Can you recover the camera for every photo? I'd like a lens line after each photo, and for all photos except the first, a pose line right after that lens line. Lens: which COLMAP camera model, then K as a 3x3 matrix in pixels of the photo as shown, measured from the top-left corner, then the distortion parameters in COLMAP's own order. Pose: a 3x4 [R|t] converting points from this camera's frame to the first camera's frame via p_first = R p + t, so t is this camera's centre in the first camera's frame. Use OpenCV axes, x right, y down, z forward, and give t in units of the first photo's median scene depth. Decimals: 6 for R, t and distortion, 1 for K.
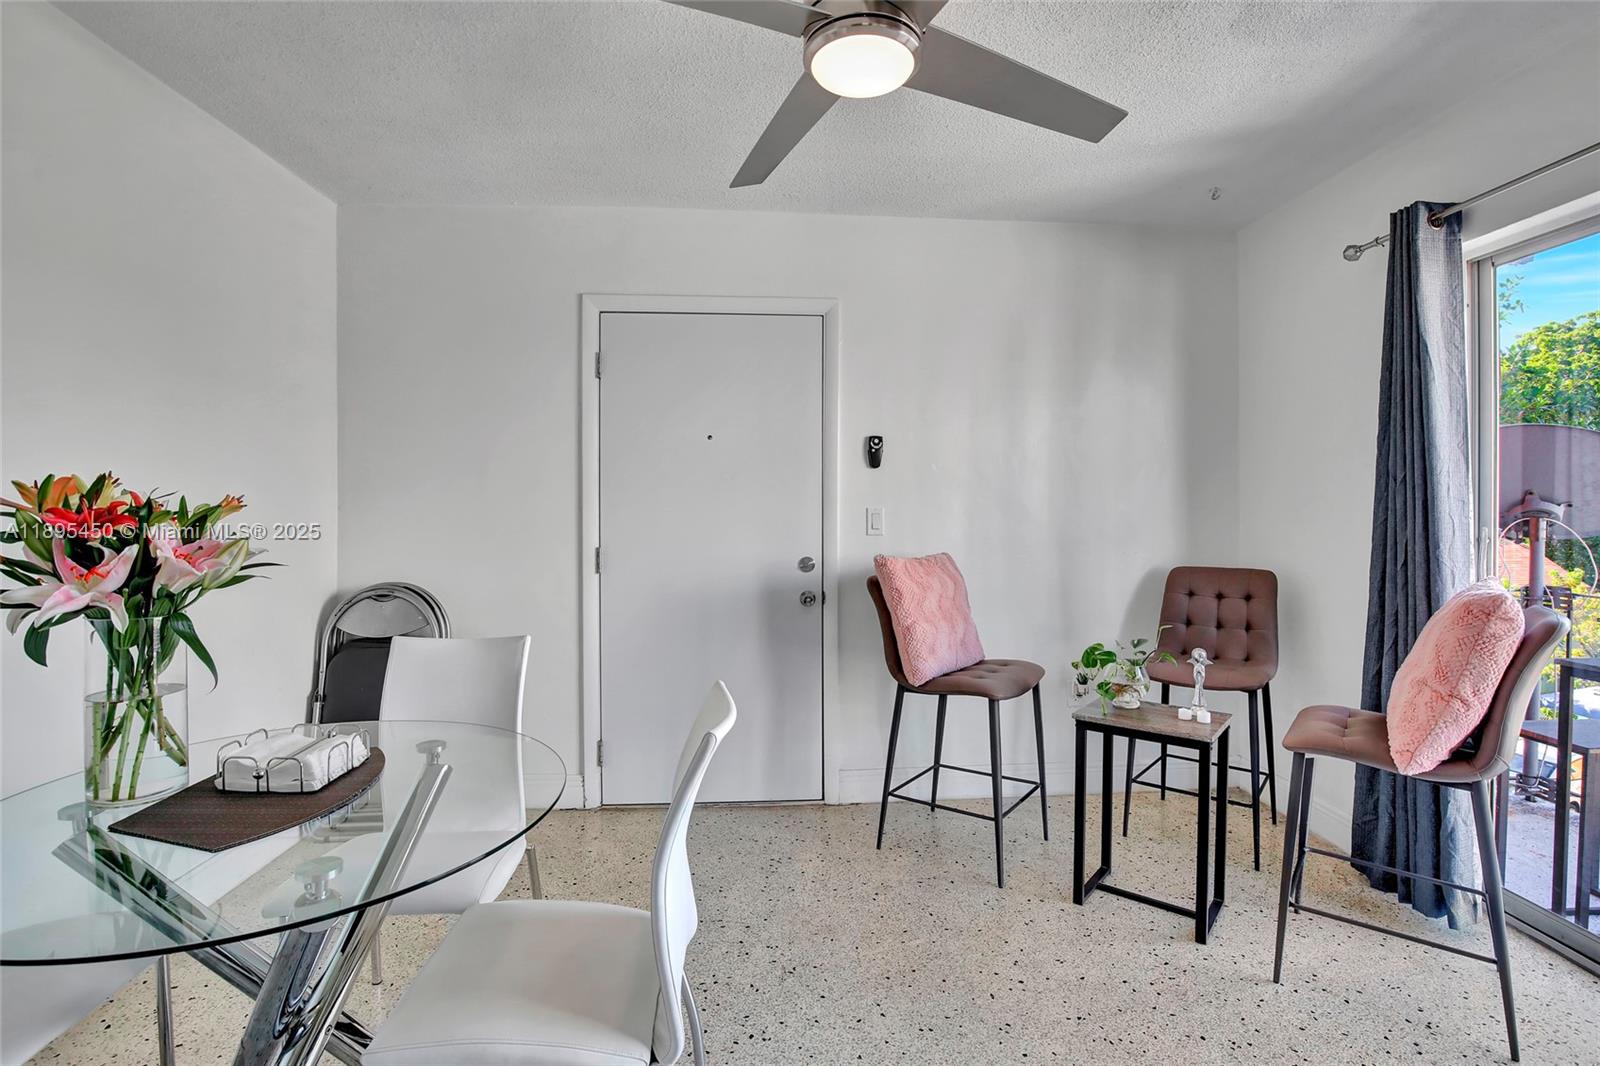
lens RADIAL K [[765.2, 0, 800.1], [0, 765.2, 502.1], [0, 0, 1]] dist [-0.046441, 0.014555]
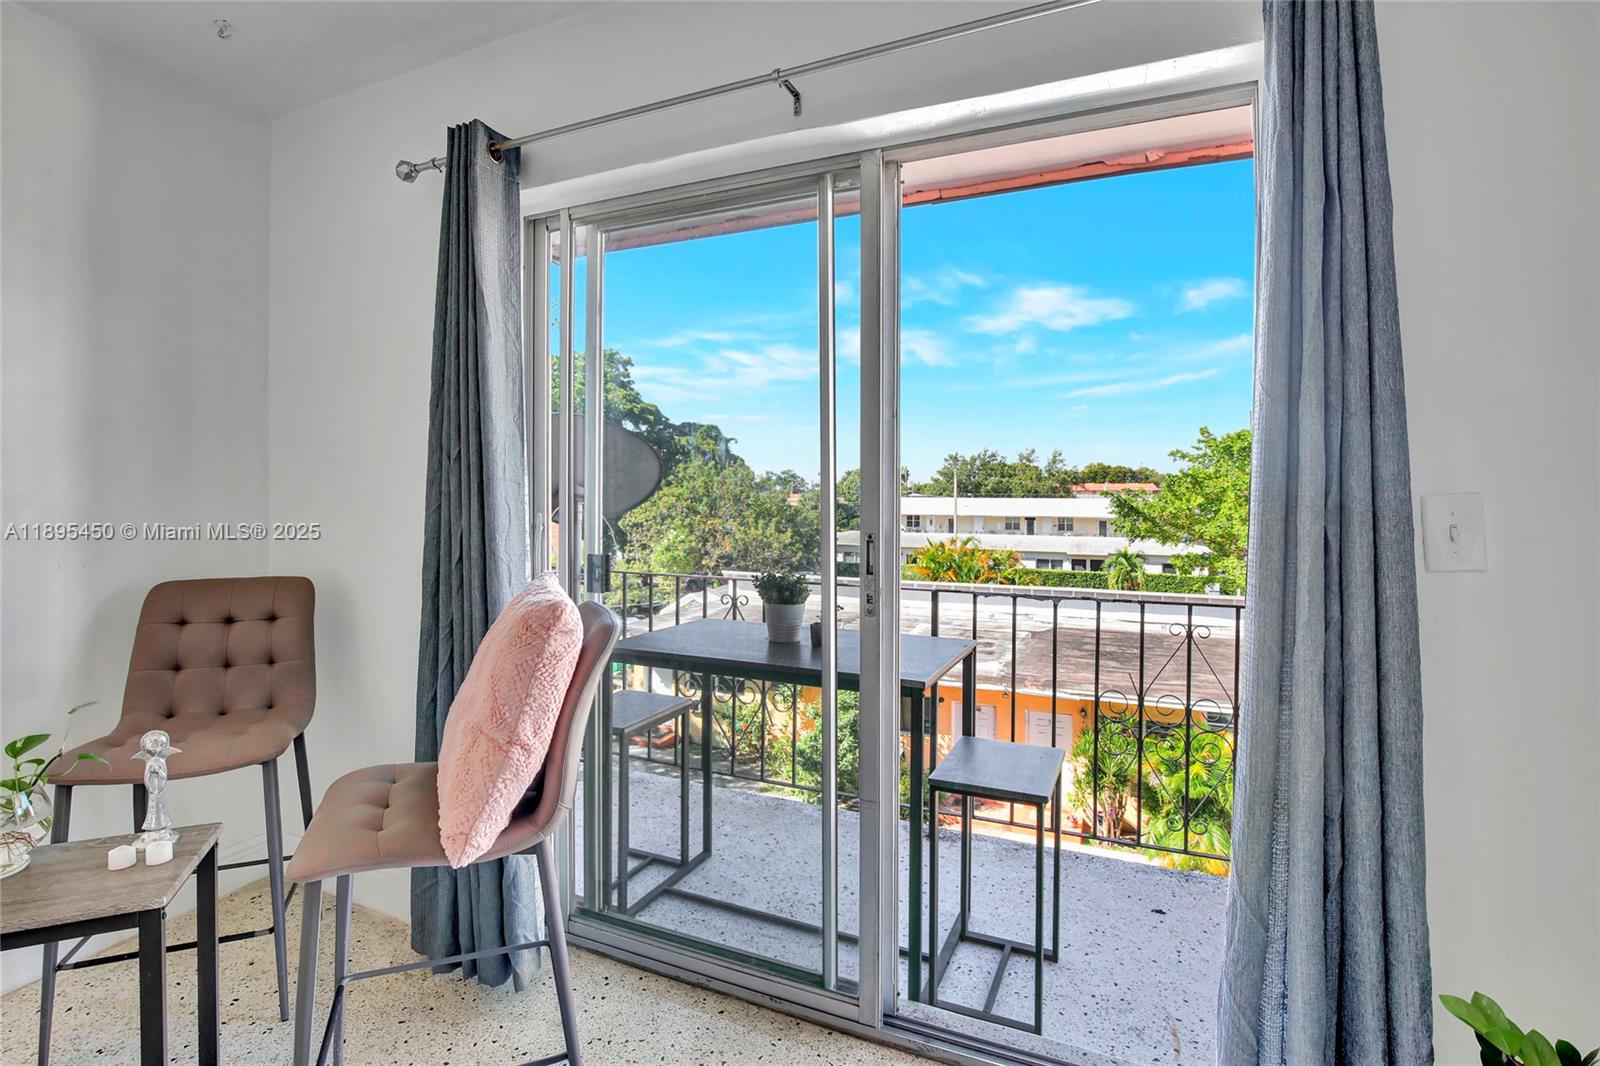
lens RADIAL K [[750.4, 0, 797.4], [0, 750.4, 508.9], [0, 0, 1]] dist [-0.028193, 0.005150]
pose [[0.465246, -0.021053, 0.884931, 0.266030], [-0.005223, 0.999634, 0.026527, 0.002983], [-0.885166, -0.016964, 0.464966, 0.302034]]
